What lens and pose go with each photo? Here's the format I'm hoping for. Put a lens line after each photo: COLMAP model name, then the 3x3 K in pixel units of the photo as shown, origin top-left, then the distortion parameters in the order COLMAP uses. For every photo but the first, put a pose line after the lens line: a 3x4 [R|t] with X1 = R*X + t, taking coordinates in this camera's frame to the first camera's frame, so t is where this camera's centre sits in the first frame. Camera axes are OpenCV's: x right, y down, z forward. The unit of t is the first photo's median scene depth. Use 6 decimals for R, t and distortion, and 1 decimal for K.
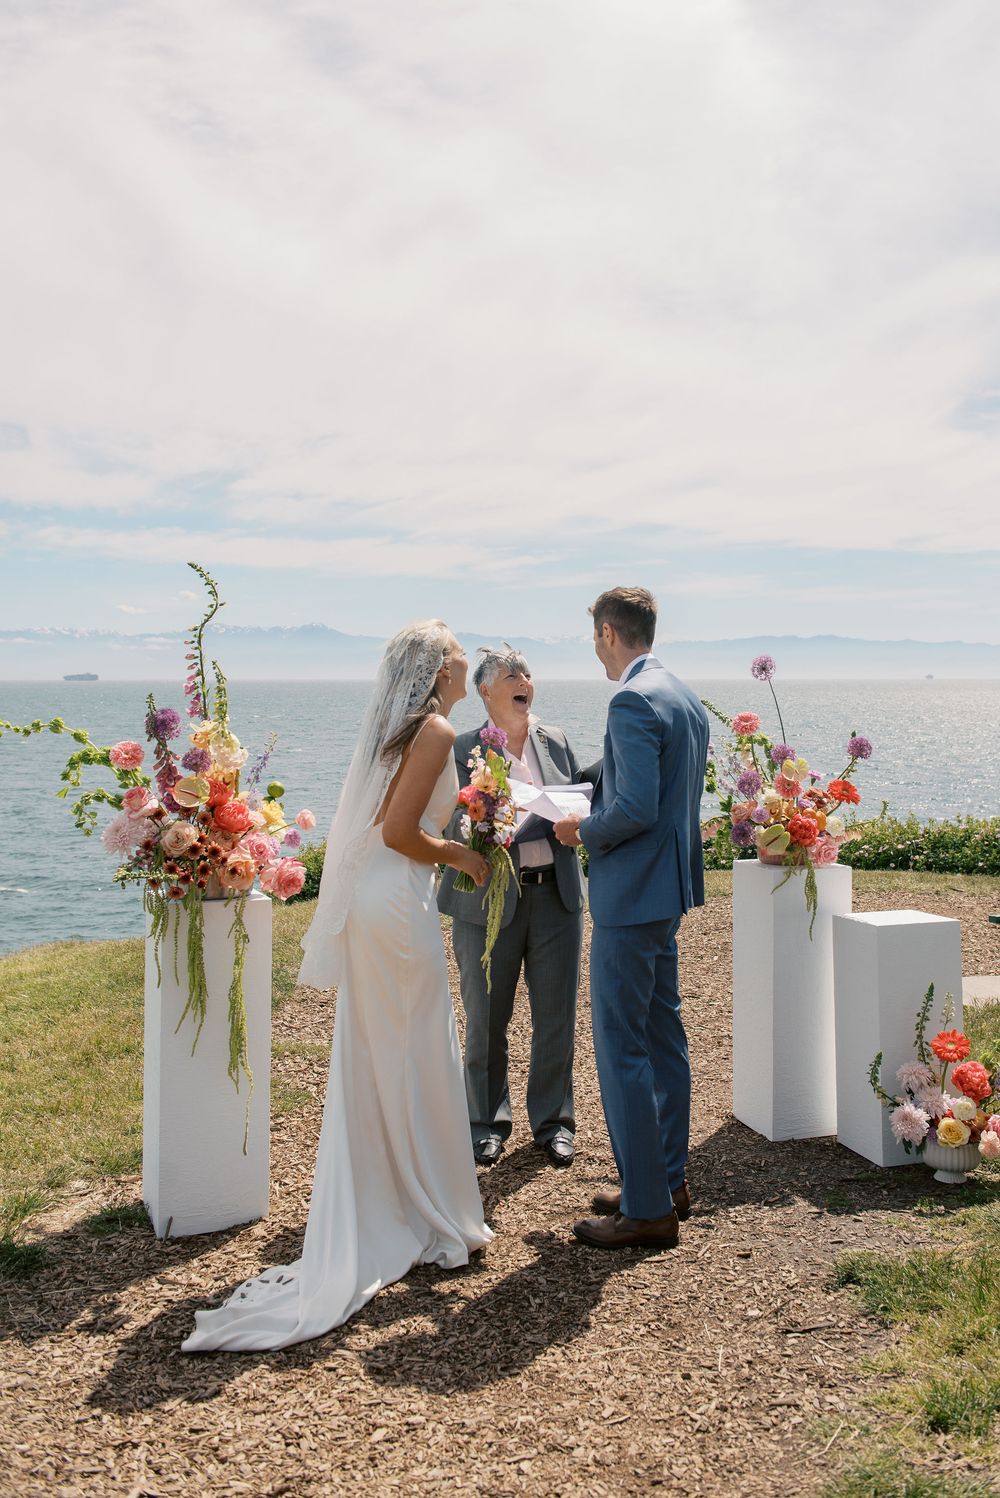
lens RADIAL K [[1414.6, 0, 564.4], [0, 1414.6, 666.0], [0, 0, 1]] dist [0.010133, 0.000000]
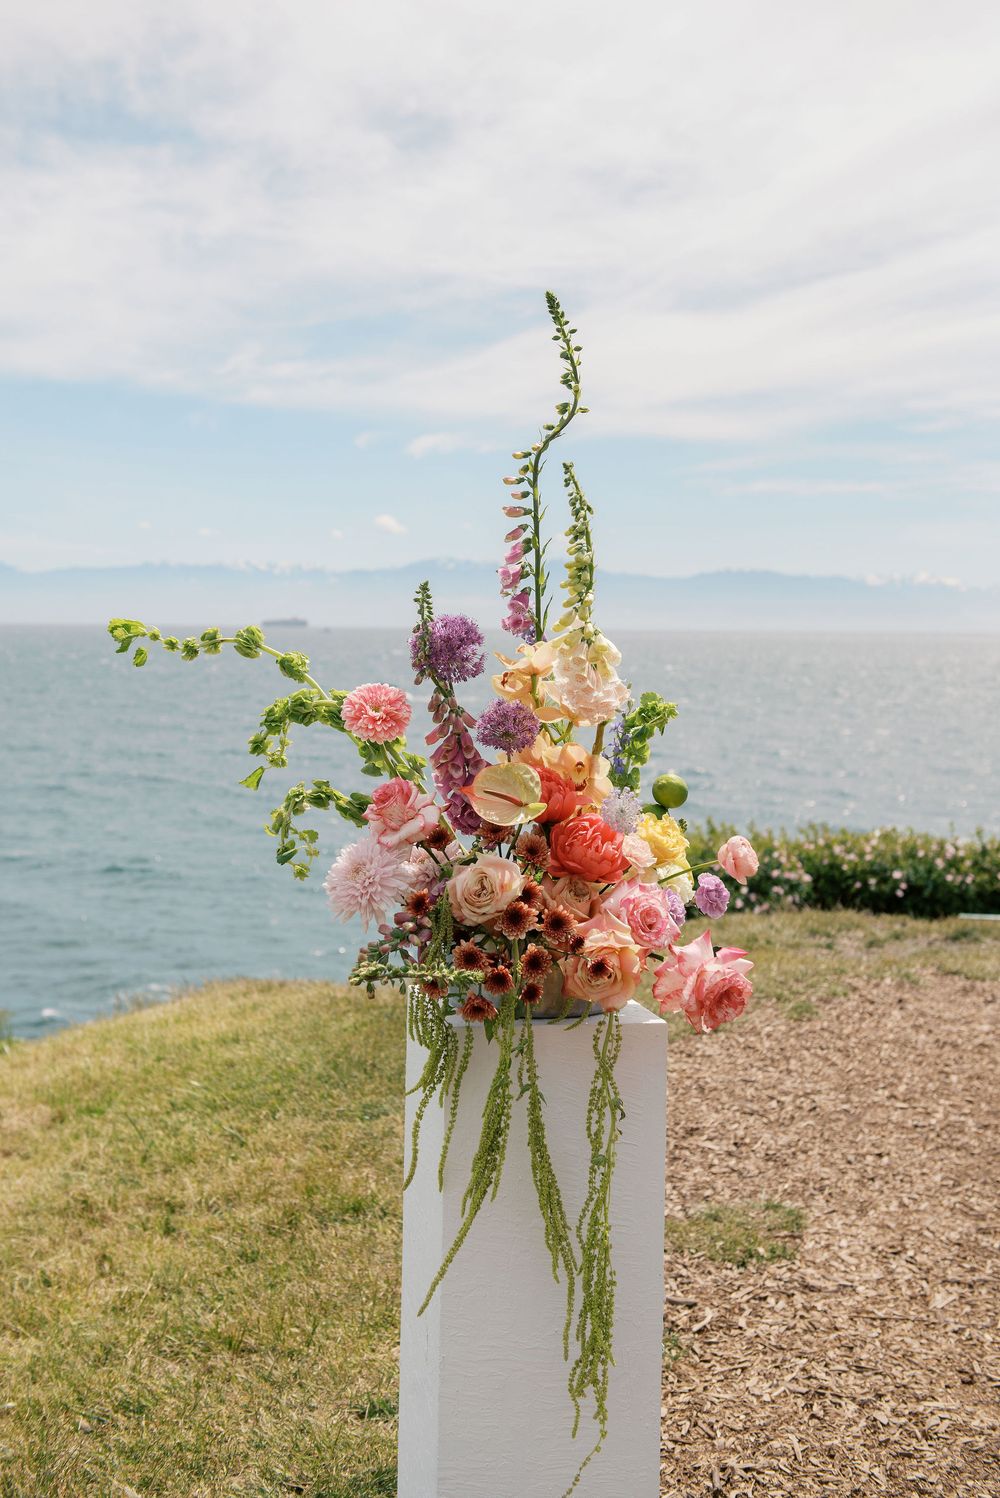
lens RADIAL K [[1797.3, 0, 509.2], [0, 1797.3, 737.9], [0, 0, 1]] dist [0.103152, 0.000000]
pose [[0.979049, 0.025722, -0.201996, -0.138399], [-0.011754, 0.997474, 0.070047, 0.028048], [0.203287, -0.066206, 0.976878, 0.404881]]
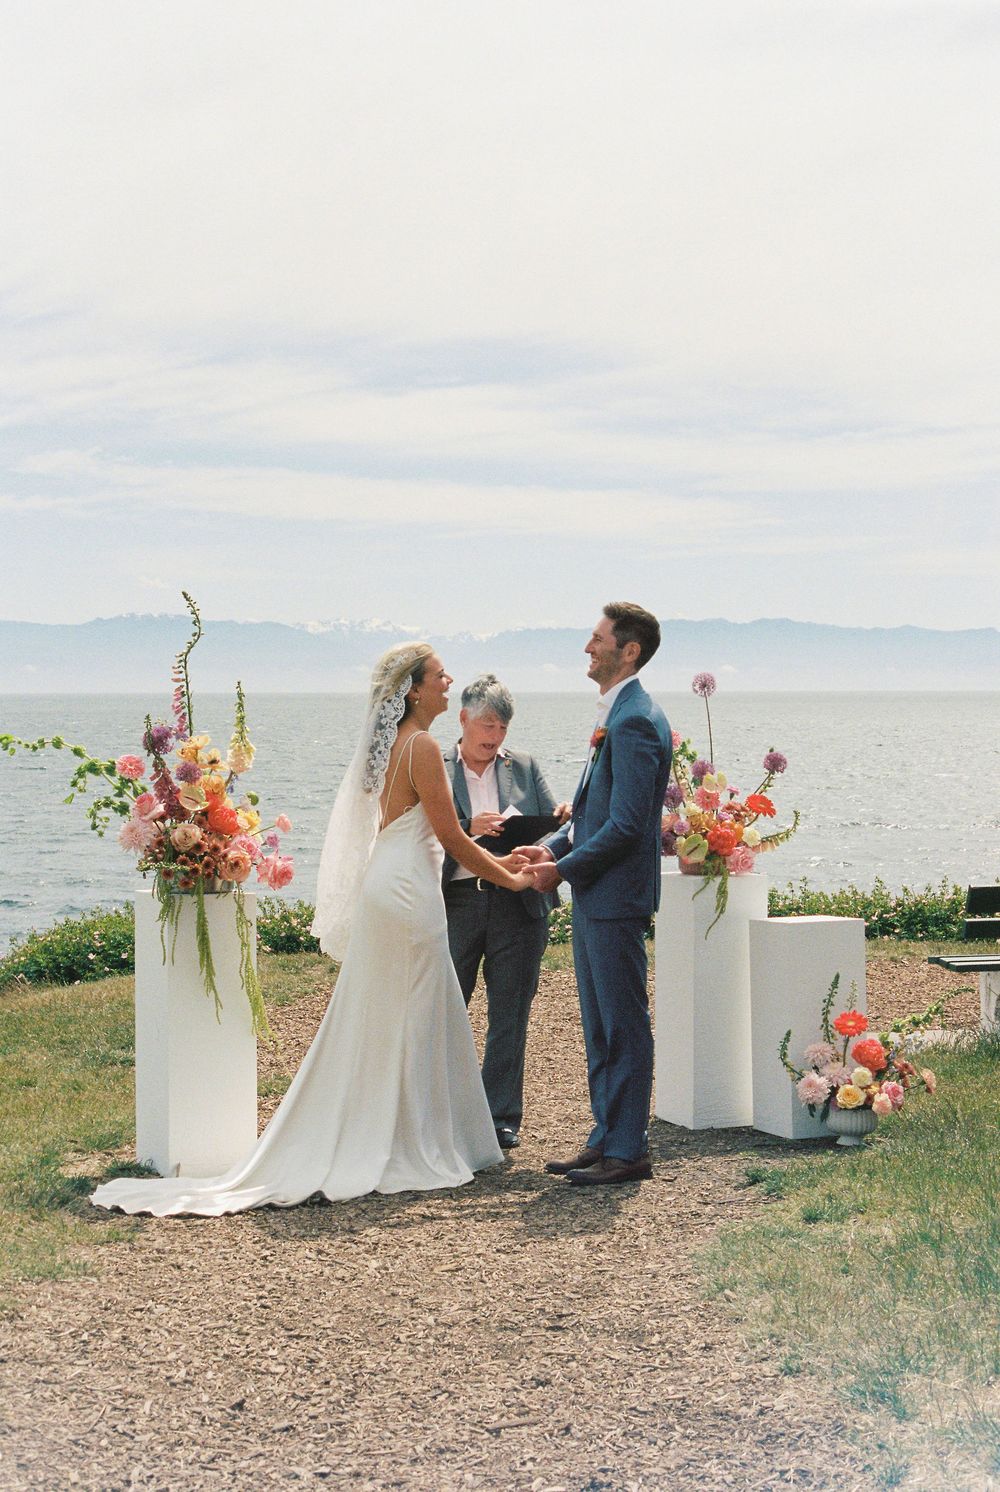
lens RADIAL K [[2430.1, 0, 500.6], [0, 2430.1, 745.1], [0, 0, 1]] dist [0.092333, 0.000000]
pose [[0.997552, -0.003357, 0.069846, -0.146439], [0.001180, 0.999513, 0.031176, -0.014612], [-0.069917, -0.031017, 0.997071, -0.950574]]
